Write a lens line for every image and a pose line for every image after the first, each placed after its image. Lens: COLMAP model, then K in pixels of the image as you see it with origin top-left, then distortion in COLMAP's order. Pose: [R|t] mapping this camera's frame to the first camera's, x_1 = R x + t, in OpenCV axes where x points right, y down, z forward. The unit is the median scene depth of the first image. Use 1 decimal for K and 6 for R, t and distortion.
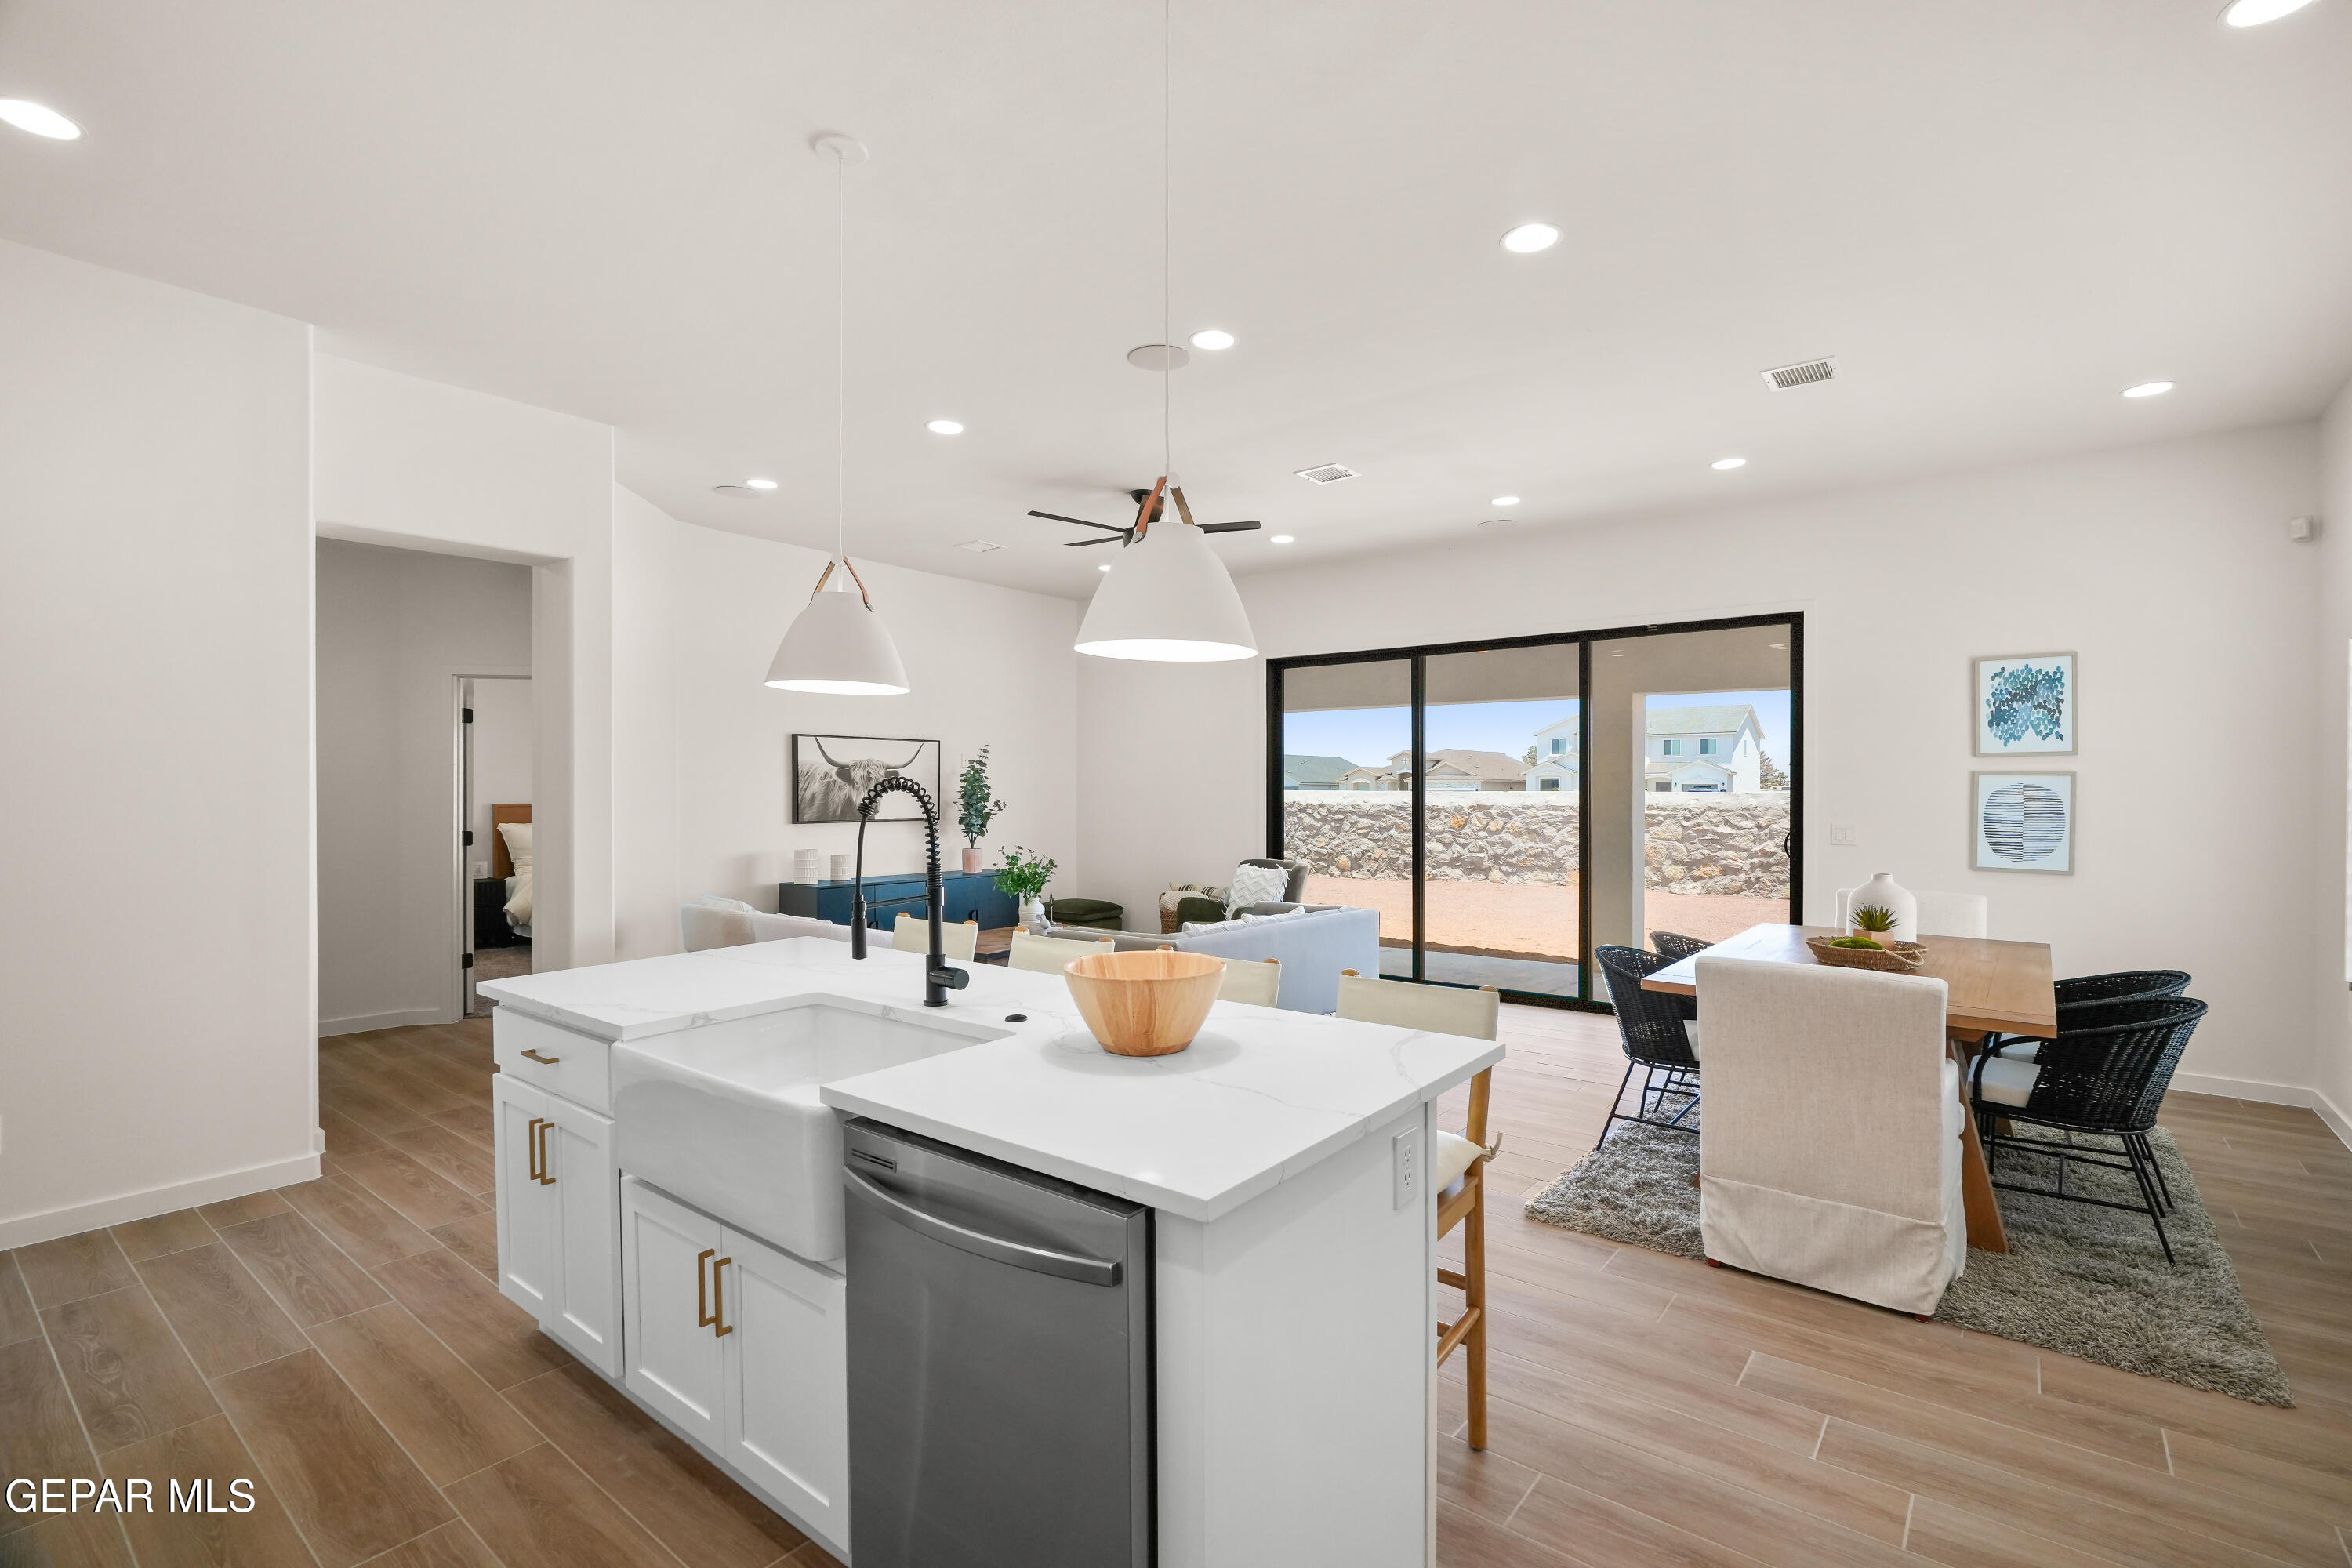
lens RADIAL K [[1070.1, 0, 1187.7], [0, 1070.1, 789.1], [0, 0, 1]] dist [-0.011501, 0.007738]
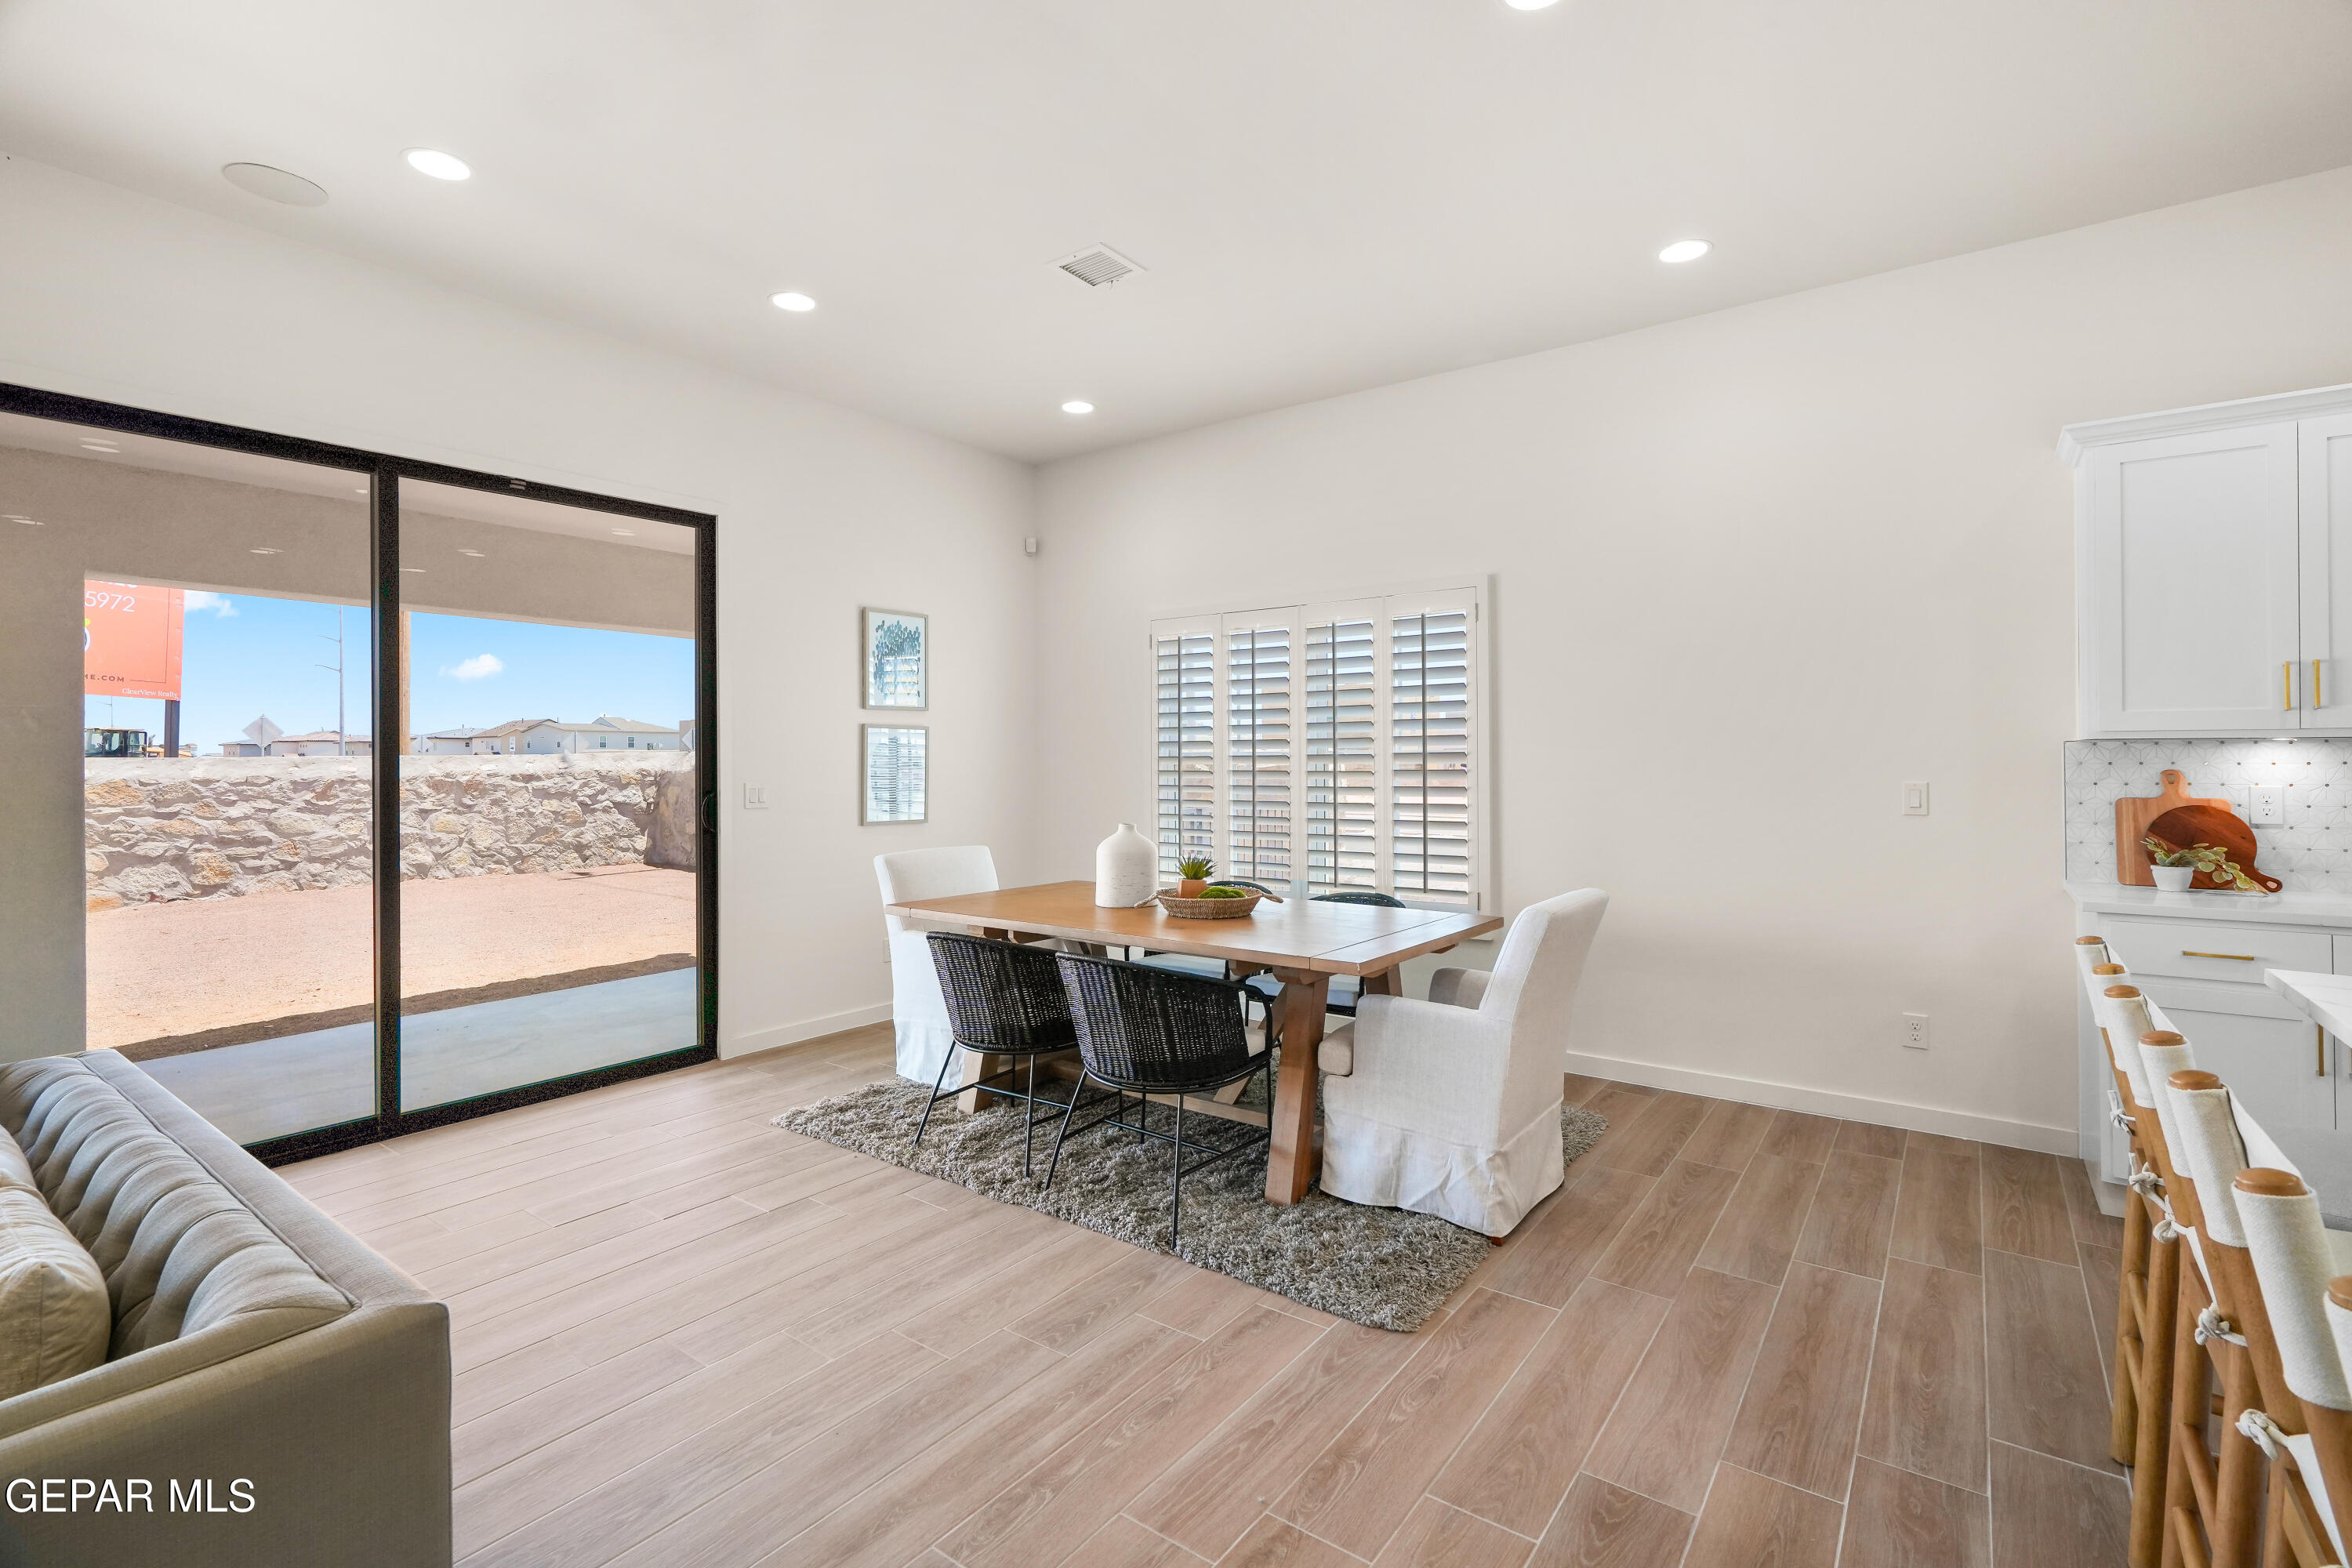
lens RADIAL K [[1068.5, 0, 1179.3], [0, 1068.5, 750.7], [0, 0, 1]] dist [-0.008709, 0.001561]
pose [[-0.029376, 0.004245, 0.999559, -0.180112], [0.004742, 0.999980, -0.004107, 0.009782], [-0.999557, 0.004619, -0.029395, 0.557455]]
